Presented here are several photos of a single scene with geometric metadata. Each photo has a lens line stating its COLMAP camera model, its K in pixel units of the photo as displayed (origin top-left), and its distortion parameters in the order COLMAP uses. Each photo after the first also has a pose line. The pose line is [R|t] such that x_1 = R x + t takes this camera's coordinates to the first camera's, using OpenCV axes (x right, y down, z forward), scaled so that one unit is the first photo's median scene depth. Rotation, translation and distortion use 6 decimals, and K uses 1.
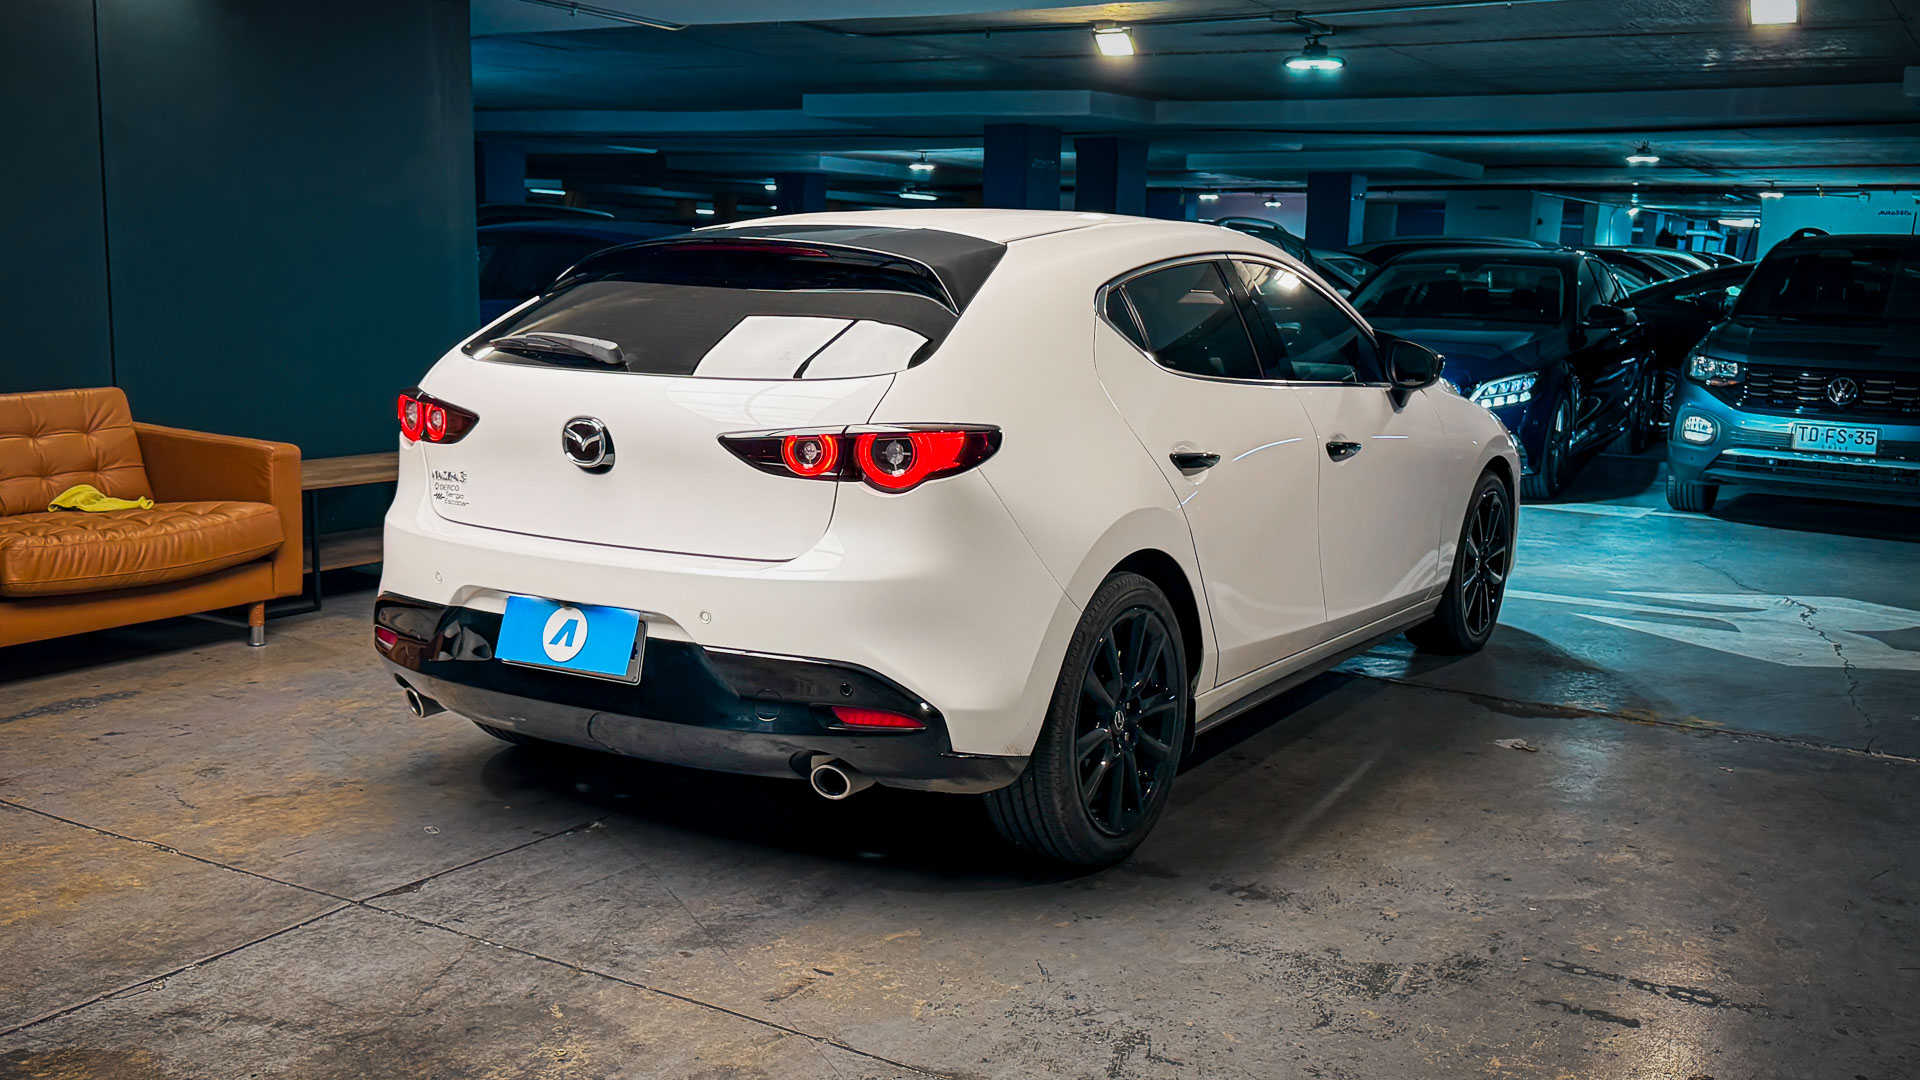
lens RADIAL K [[1855.6, 0, 968.9], [0, 1855.6, 549.5], [0, 0, 1]] dist [0.191952, -0.448935]
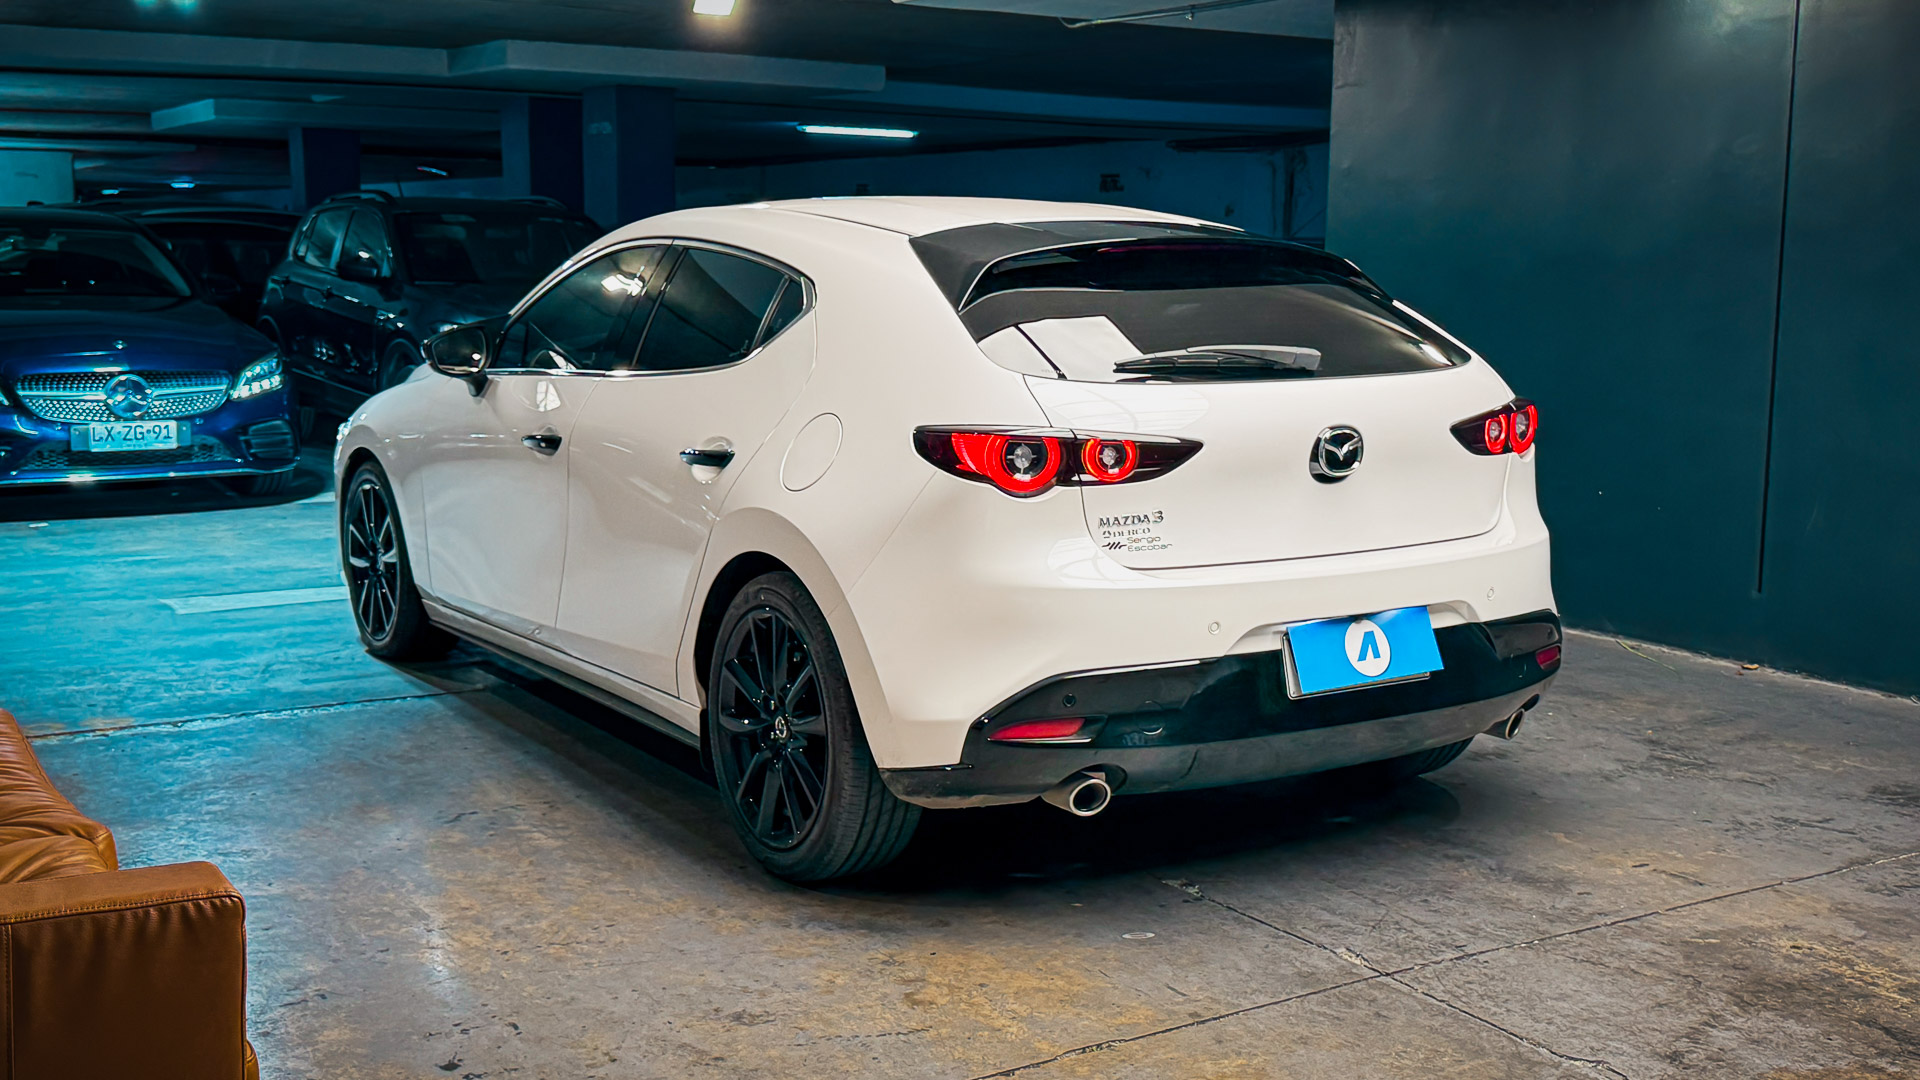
lens RADIAL K [[2102.0, 0, 1010.7], [0, 2102.0, 538.0], [0, 0, 1]] dist [0.175882, -0.392498]
pose [[0.414427, -0.144811, 0.898488, -1.234833], [0.140051, 0.985647, 0.094260, -0.136917], [-0.899242, 0.086770, 0.428759, 0.665725]]
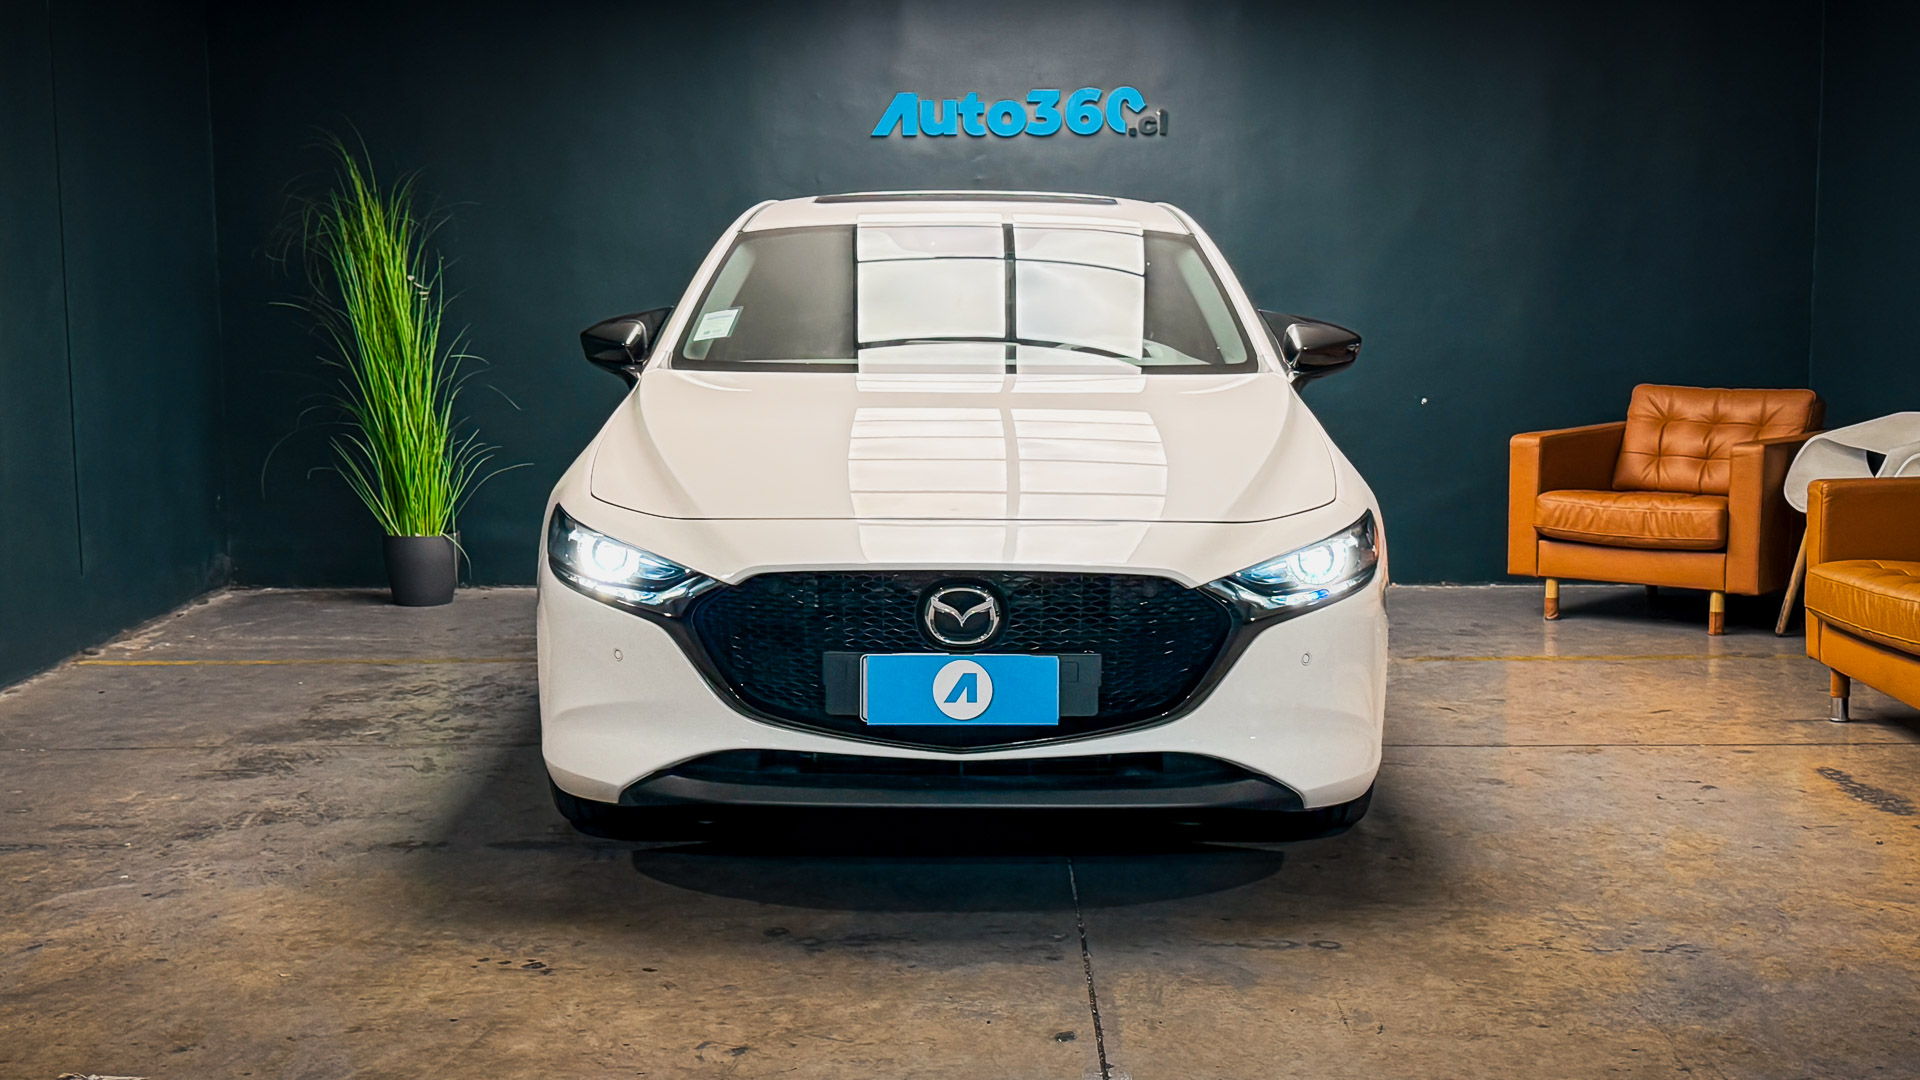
lens RADIAL K [[2434.3, 0, 923.0], [0, 2434.3, 543.9], [0, 0, 1]] dist [0.081155, 0.018171]
pose [[-0.857638, 0.034633, -0.513086, 0.589090], [-0.100266, 0.967320, 0.232891, -0.316056], [0.504384, 0.251181, -0.826138, 2.208716]]
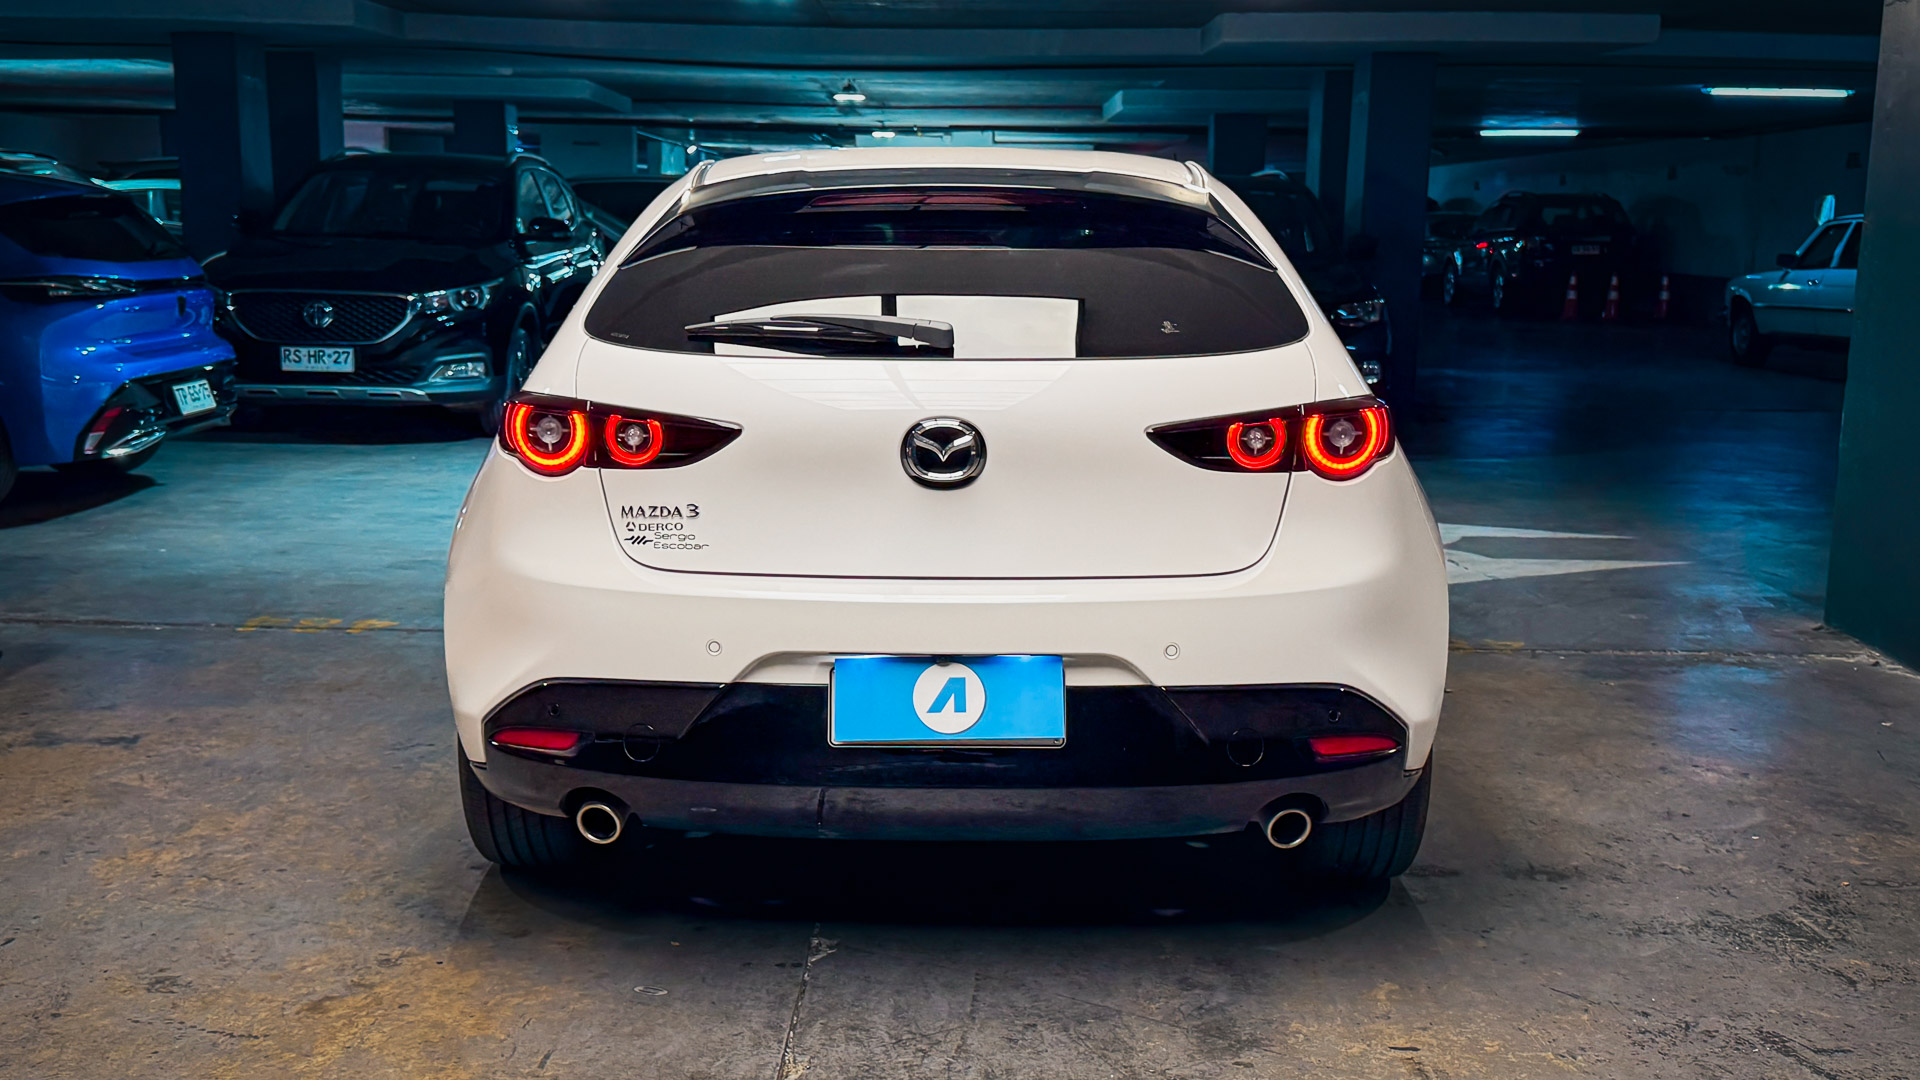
lens RADIAL K [[2011.8, 0, 960.0], [0, 2011.8, 540.0], [0, 0, 1]] dist [0.203551, -0.516974]
pose [[0.851805, -0.096886, 0.514822, -0.616110], [0.089683, 0.995210, 0.038906, -0.050657], [-0.516125, 0.013031, 0.856414, 0.268880]]
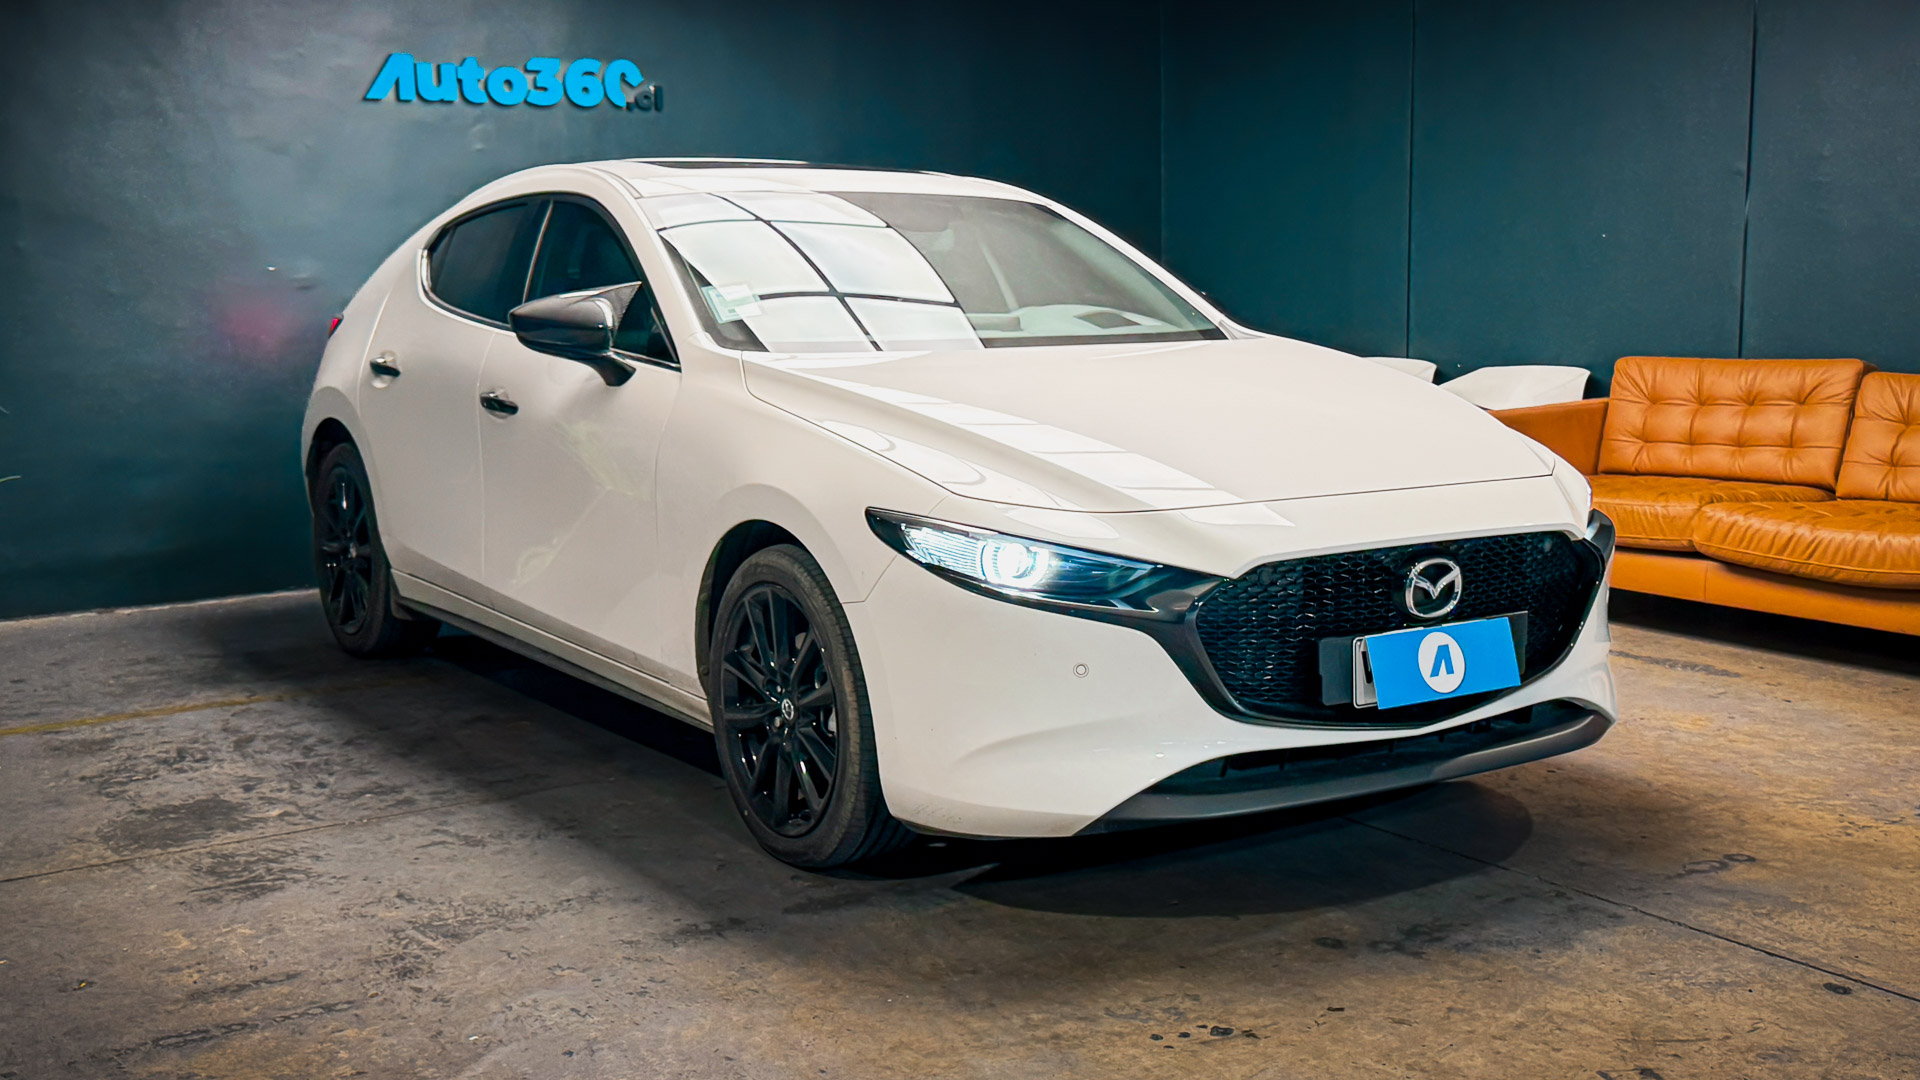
lens RADIAL K [[2102.0, 0, 1010.7], [0, 2102.0, 538.0], [0, 0, 1]] dist [0.175882, -0.392498]
pose [[-0.415669, 0.106212, -0.903293, 0.949852], [-0.142935, 0.973188, 0.180205, -0.186554], [0.898214, 0.204018, -0.389343, 1.470204]]
